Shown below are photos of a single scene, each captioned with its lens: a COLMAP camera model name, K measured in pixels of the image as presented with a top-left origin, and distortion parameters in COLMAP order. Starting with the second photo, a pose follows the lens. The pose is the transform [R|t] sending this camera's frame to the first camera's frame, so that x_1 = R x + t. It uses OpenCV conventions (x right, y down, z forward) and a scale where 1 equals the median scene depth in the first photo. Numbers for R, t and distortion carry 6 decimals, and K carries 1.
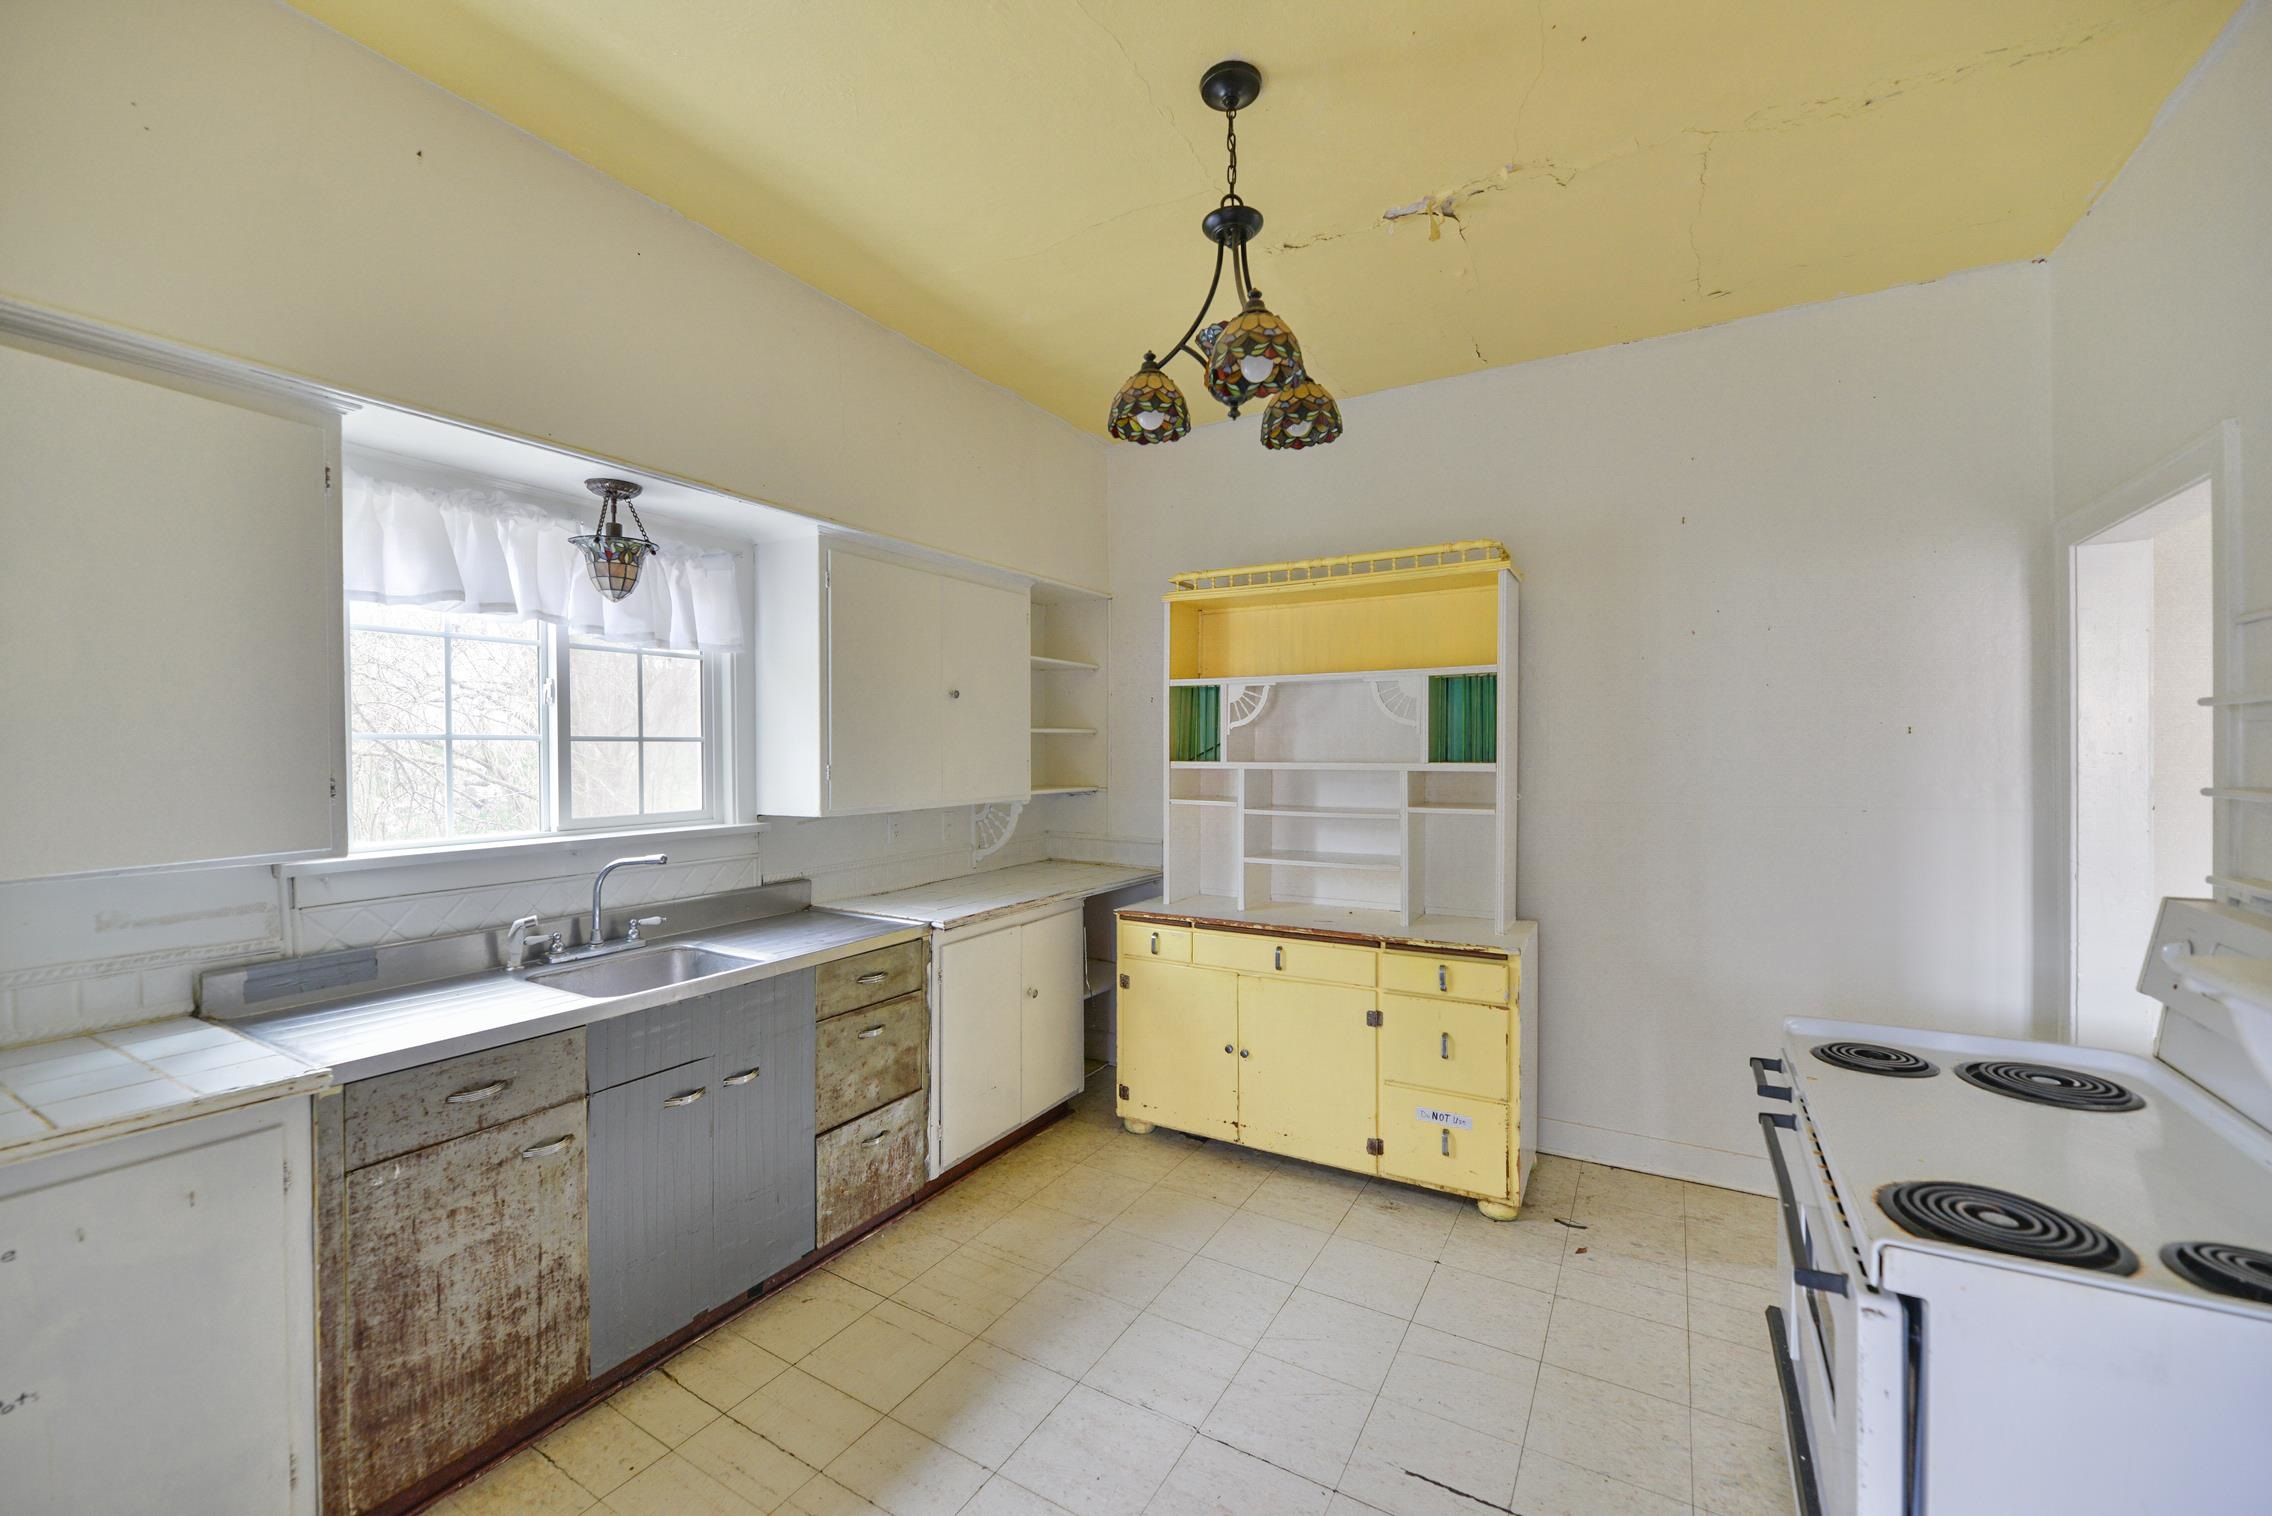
lens RADIAL K [[915.9, 0, 1123.1], [0, 915.9, 756.7], [0, 0, 1]] dist [-0.003631, -0.000787]
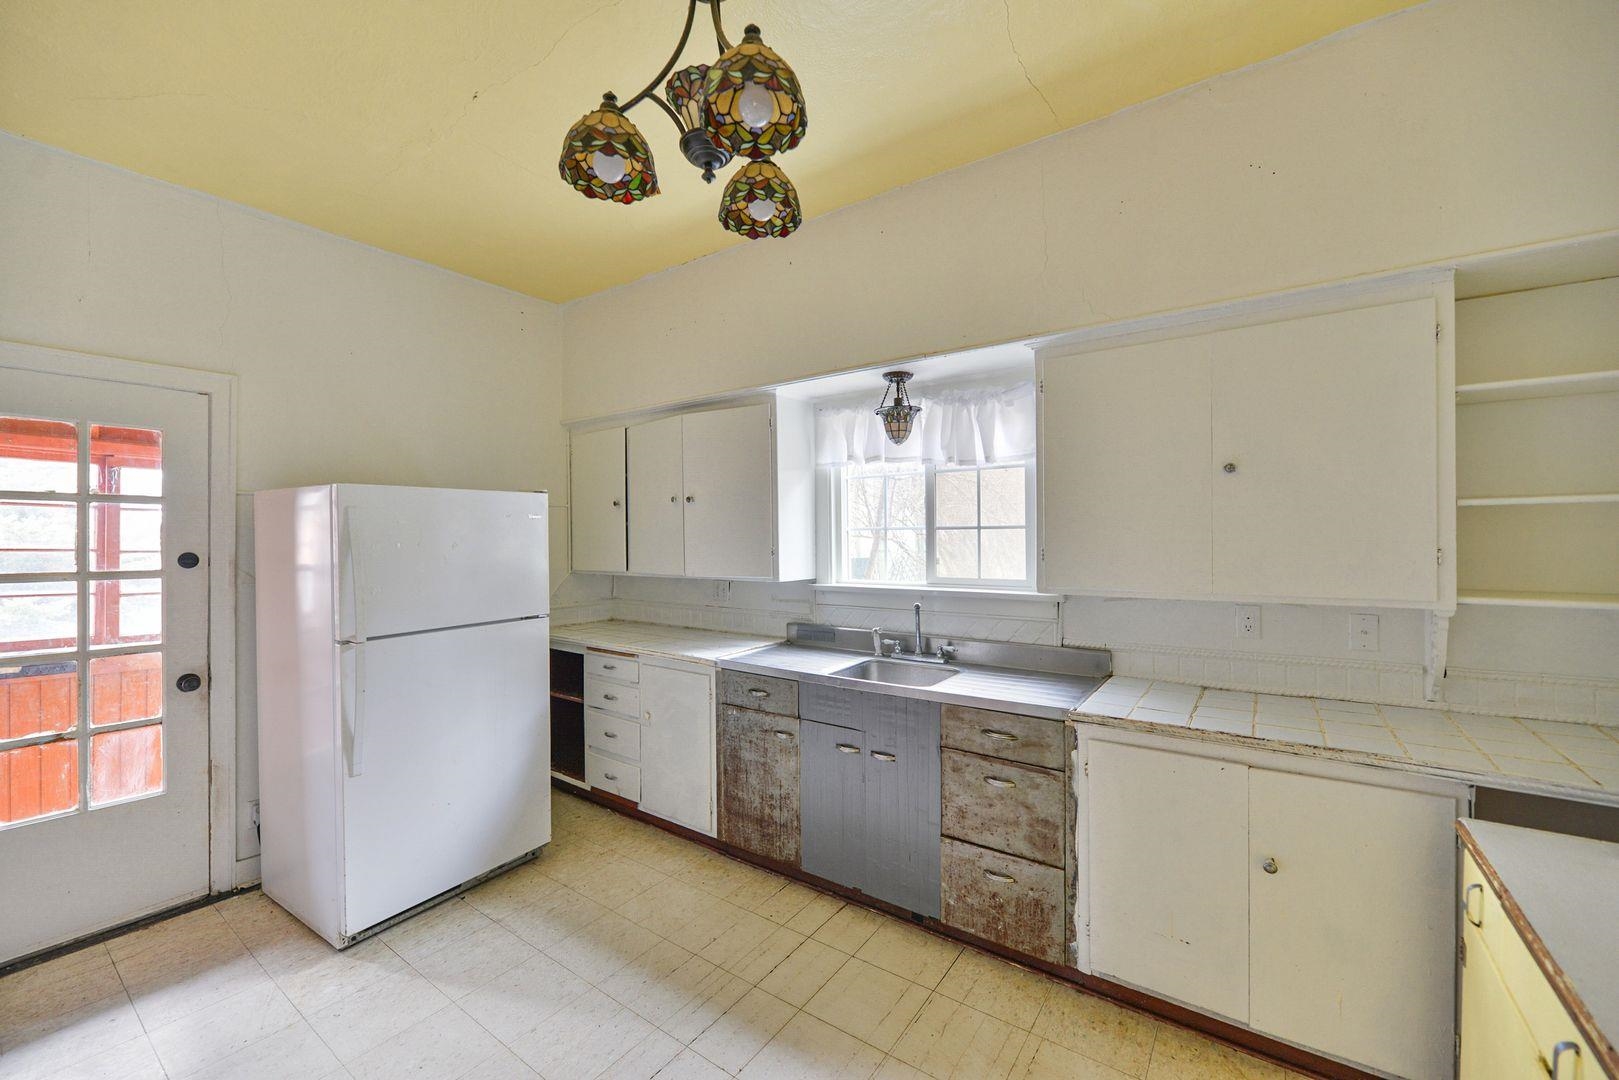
lens RADIAL K [[652.7, 0, 800.3], [0, 652.7, 539.1], [0, 0, 1]] dist [-0.003631, -0.000787]
pose [[-0.094861, 0.008028, -0.995458, 0.606986], [-0.000034, 0.999967, 0.008068, -0.010372], [0.995491, 0.000799, -0.094857, 0.902739]]
